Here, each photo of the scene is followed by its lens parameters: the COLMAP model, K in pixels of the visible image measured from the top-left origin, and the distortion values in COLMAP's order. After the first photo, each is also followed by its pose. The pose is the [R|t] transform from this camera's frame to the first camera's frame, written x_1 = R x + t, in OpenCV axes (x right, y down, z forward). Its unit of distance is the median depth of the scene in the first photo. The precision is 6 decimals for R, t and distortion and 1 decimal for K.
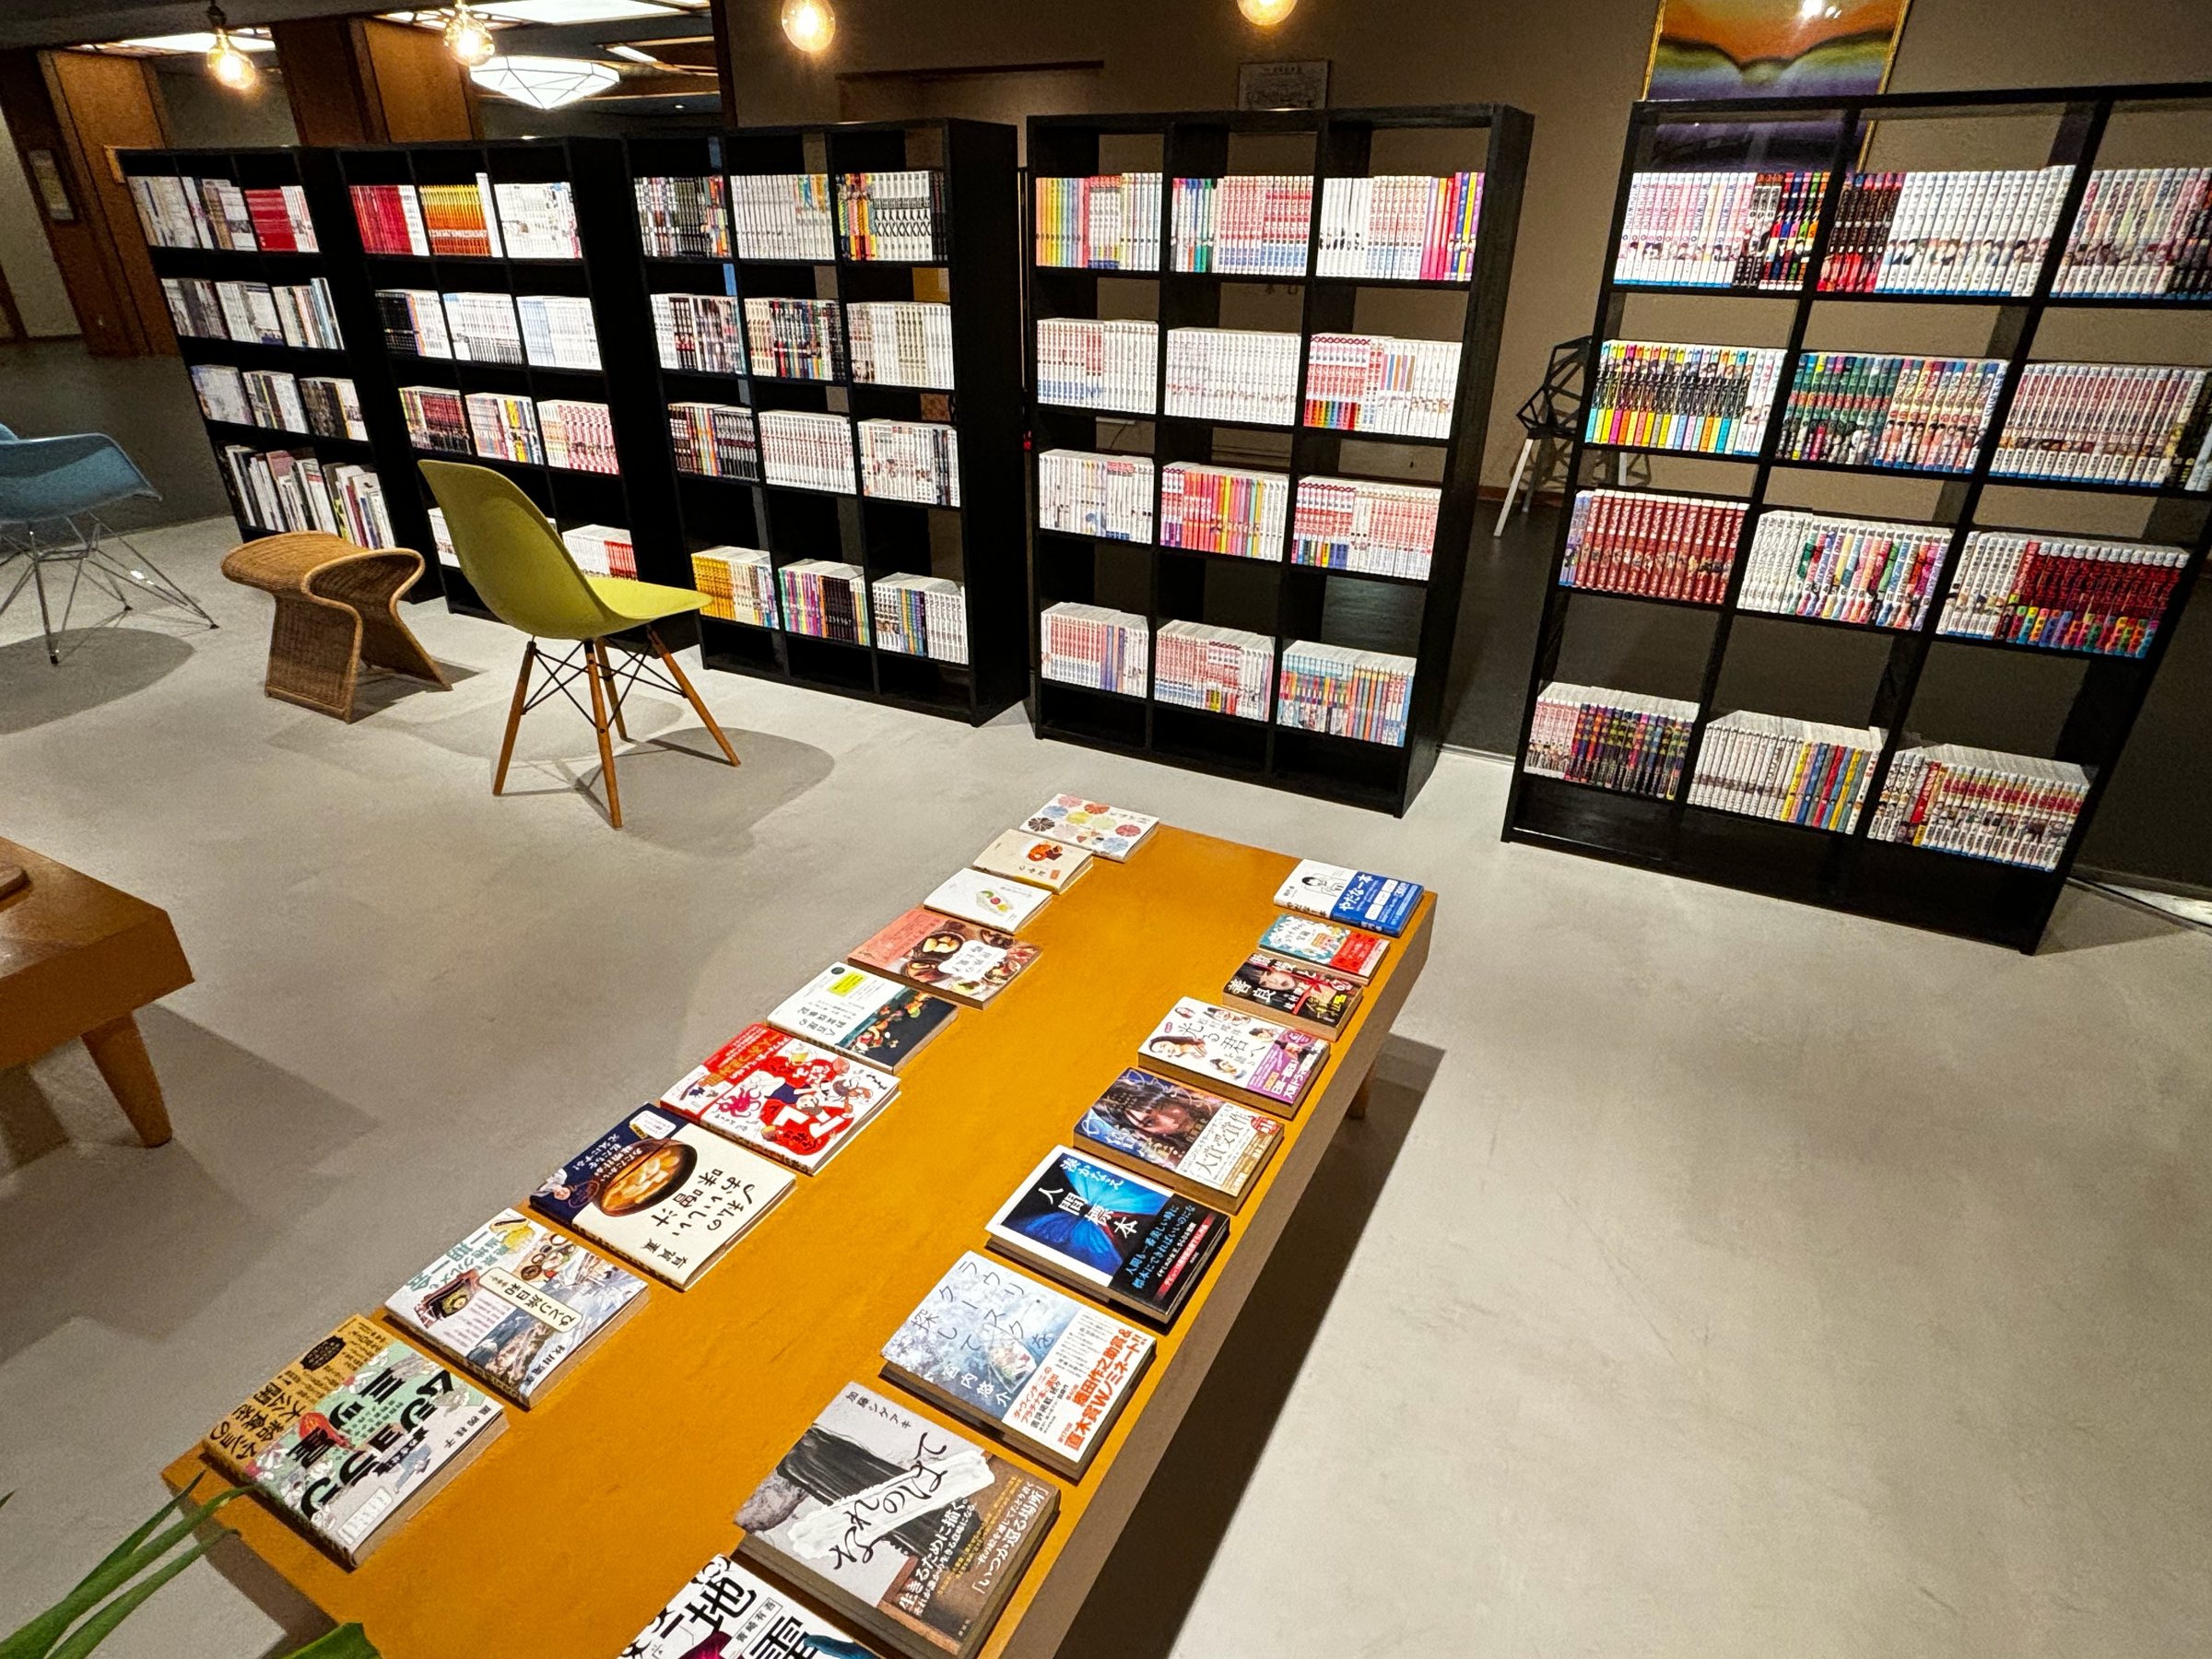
lens RADIAL K [[1211.7, 0, 1106.0], [0, 1211.7, 829.5], [0, 0, 1]] dist [-0.019714, 0.020166]
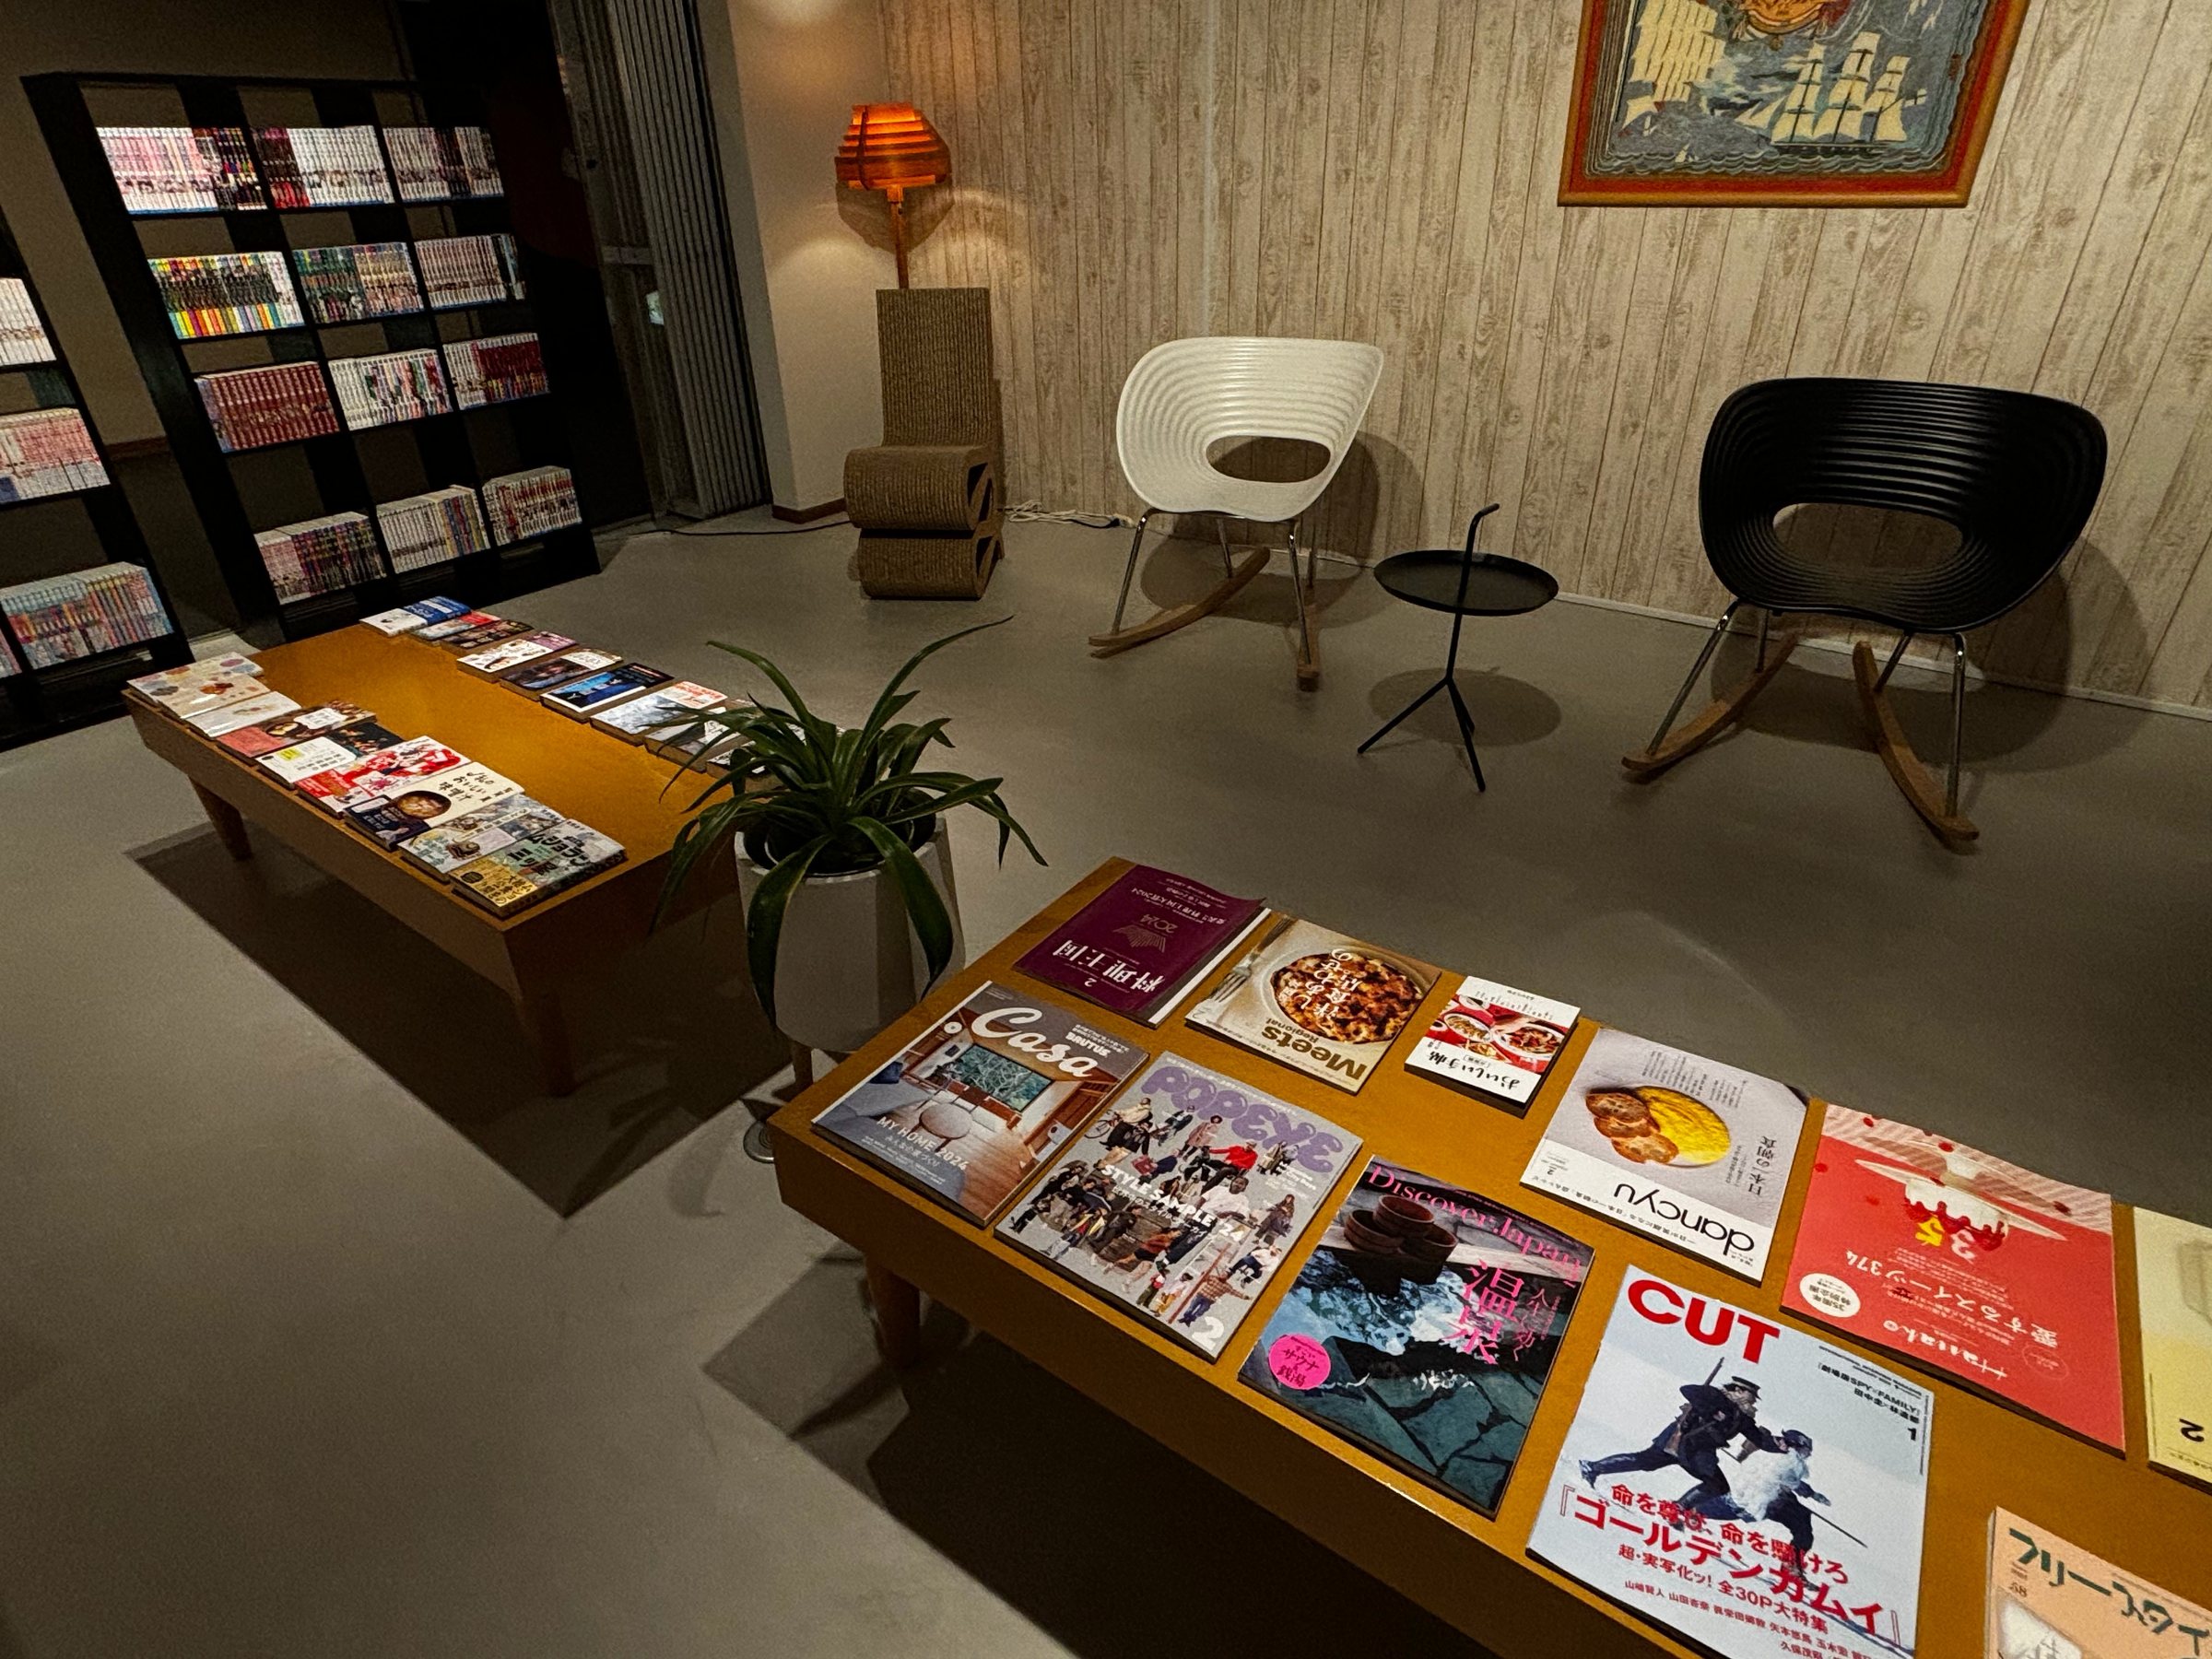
lens RADIAL K [[1211.7, 0, 1106.0], [0, 1211.7, 829.5], [0, 0, 1]] dist [-0.019714, 0.020166]
pose [[0.151097, -0.504239, 0.850243, -0.929579], [0.471048, 0.792912, 0.386528, 0.075729], [-0.869071, 0.342102, 0.357327, -0.178589]]
